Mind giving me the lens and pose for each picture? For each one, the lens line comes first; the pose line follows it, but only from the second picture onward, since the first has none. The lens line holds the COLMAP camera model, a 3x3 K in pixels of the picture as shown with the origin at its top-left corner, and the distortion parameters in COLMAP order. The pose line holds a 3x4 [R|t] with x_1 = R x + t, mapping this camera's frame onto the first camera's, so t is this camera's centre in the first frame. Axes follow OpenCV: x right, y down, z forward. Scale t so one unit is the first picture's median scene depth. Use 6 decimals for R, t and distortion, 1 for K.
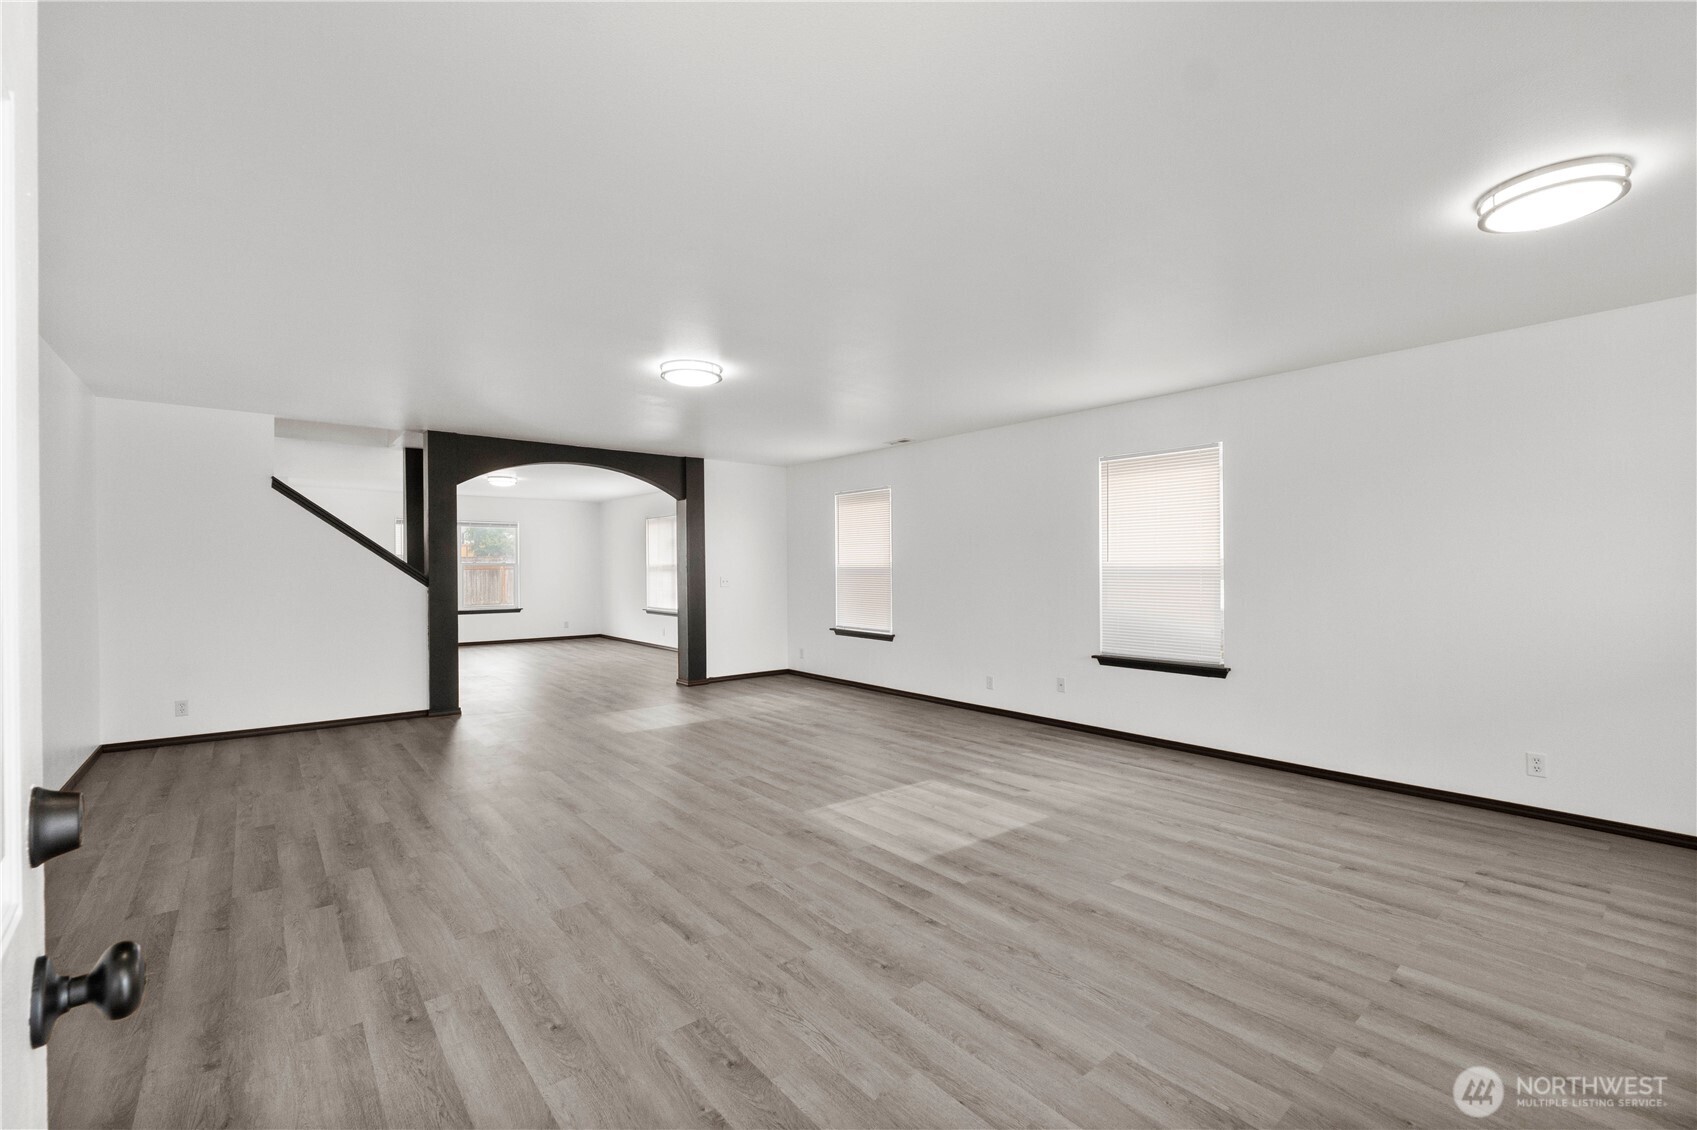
lens RADIAL K [[715.7, 0, 823.6], [0, 715.7, 567.0], [0, 0, 1]] dist [-0.009435, -0.000666]
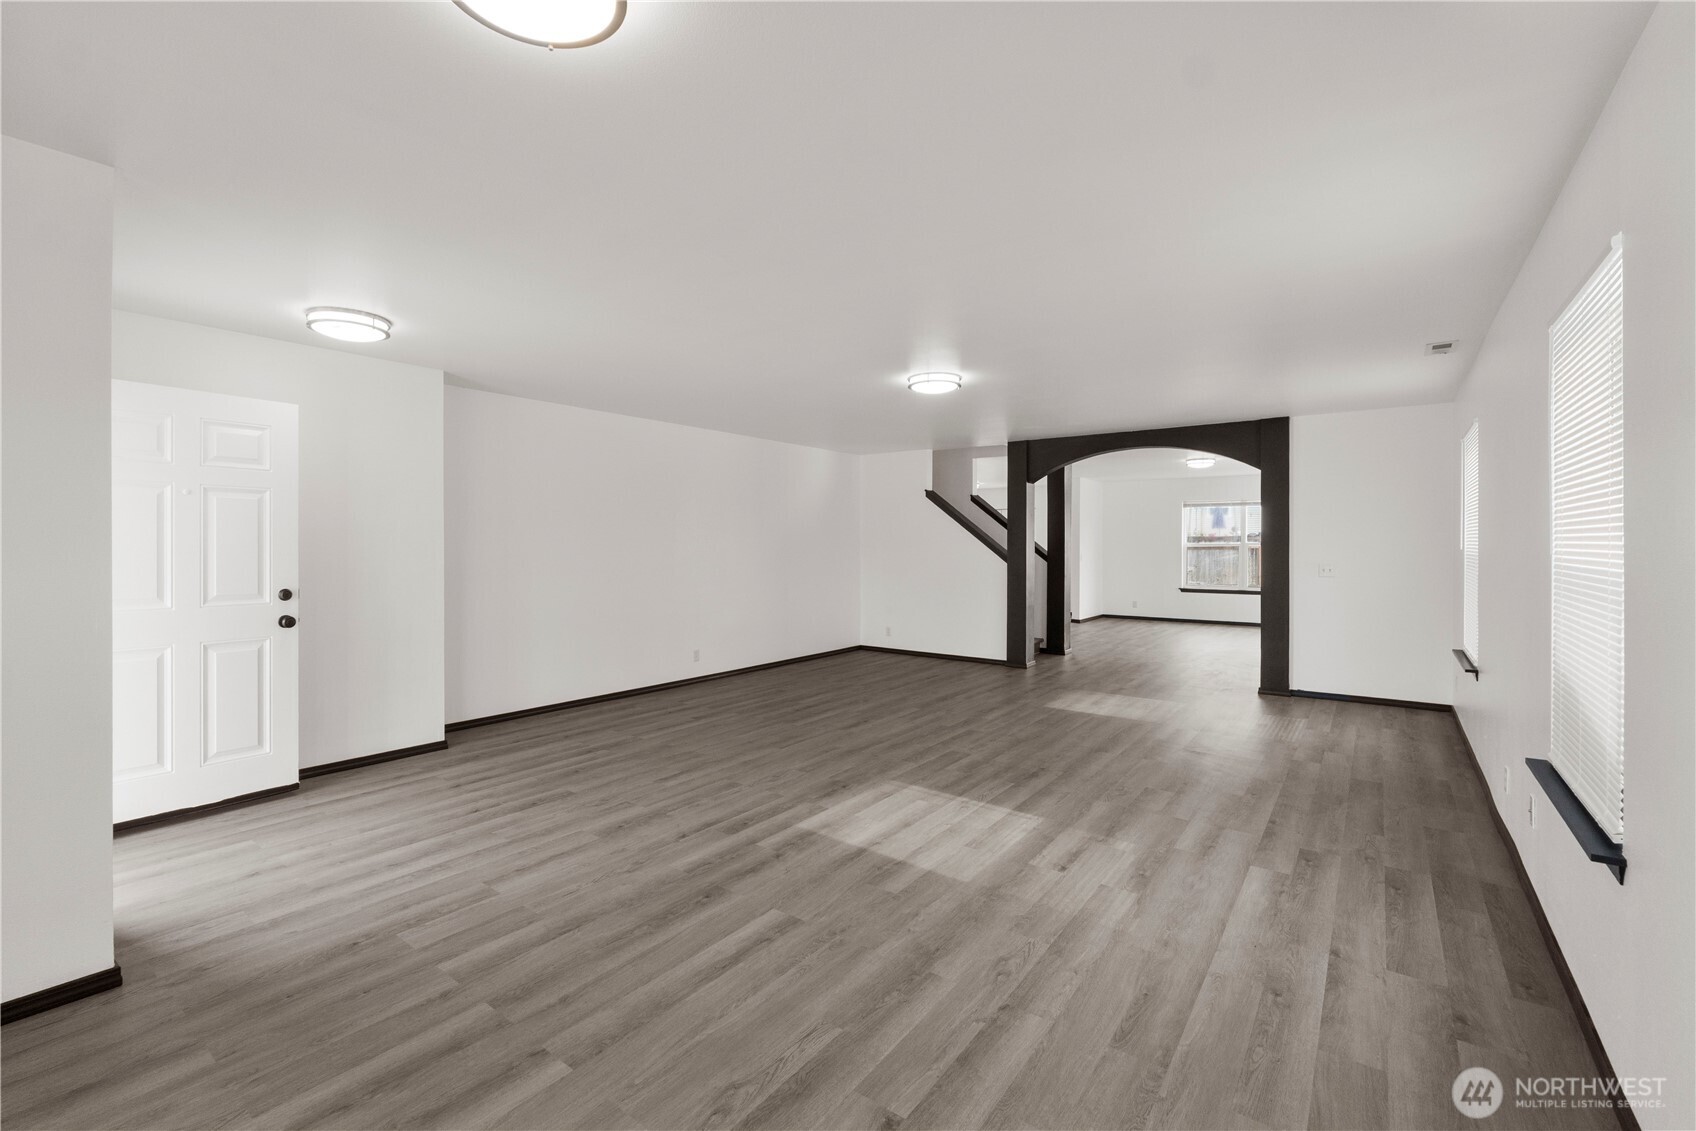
lens RADIAL K [[715.3, 0, 859.0], [0, 715.3, 549.1], [0, 0, 1]] dist [-0.009435, -0.000666]
pose [[0.263463, 0.010773, -0.964609, 1.172062], [-0.001634, 0.999941, 0.010721, -0.025844], [0.964668, -0.001248, 0.263465, 0.773500]]
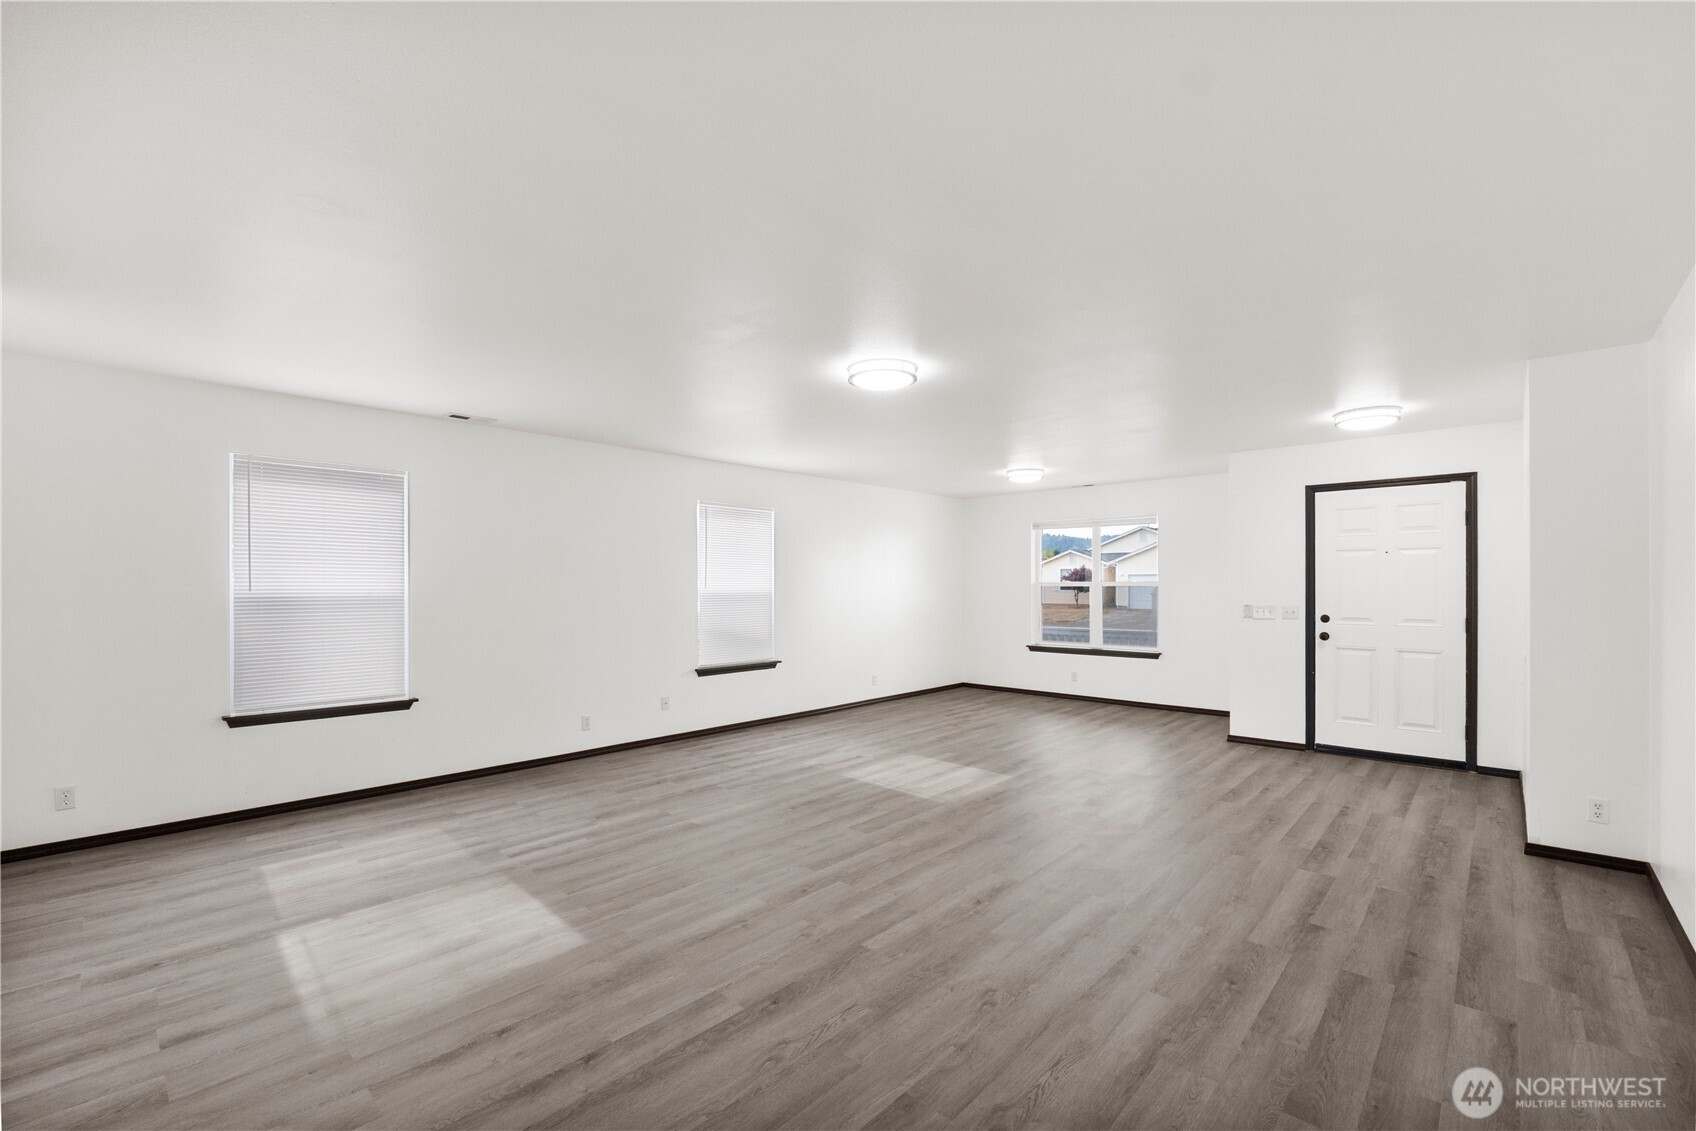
lens RADIAL K [[715.3, 0, 866.7], [0, 715.3, 579.9], [0, 0, 1]] dist [-0.009435, -0.000666]
pose [[-0.163696, 0.010156, 0.986458, -1.372229], [-0.000338, 0.999946, -0.010351, -0.017487], [-0.986511, -0.002028, -0.163684, 1.537710]]
